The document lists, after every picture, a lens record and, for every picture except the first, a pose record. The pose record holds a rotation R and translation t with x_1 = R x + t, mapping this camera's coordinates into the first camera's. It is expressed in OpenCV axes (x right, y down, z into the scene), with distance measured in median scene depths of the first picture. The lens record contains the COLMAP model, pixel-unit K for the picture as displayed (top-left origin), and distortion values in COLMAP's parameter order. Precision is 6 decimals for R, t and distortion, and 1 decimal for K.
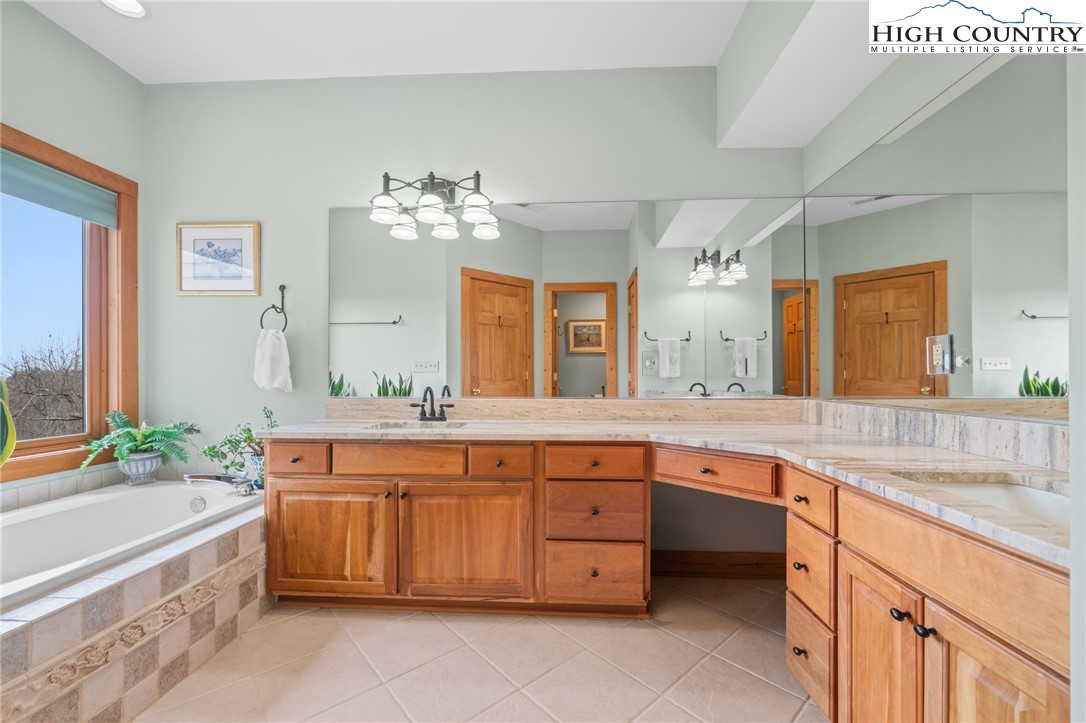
lens RADIAL K [[524.7, 0, 541.7], [0, 524.7, 366.5], [0, 0, 1]] dist [-0.002220, -0.000538]
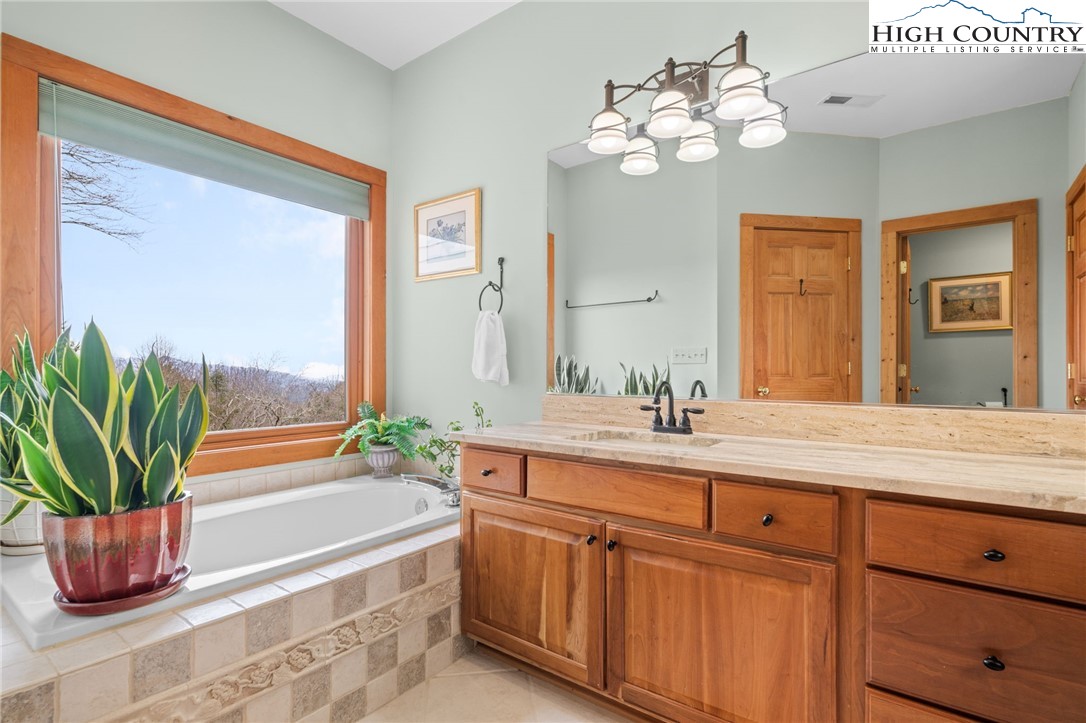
lens RADIAL K [[524.7, 0, 540.8], [0, 524.7, 372.0], [0, 0, 1]] dist [-0.002220, -0.000538]
pose [[0.827965, 0.002426, -0.560775, 0.028154], [0.003469, 0.999949, 0.009448, 0.020505], [0.560770, -0.009768, 0.827914, 0.370075]]
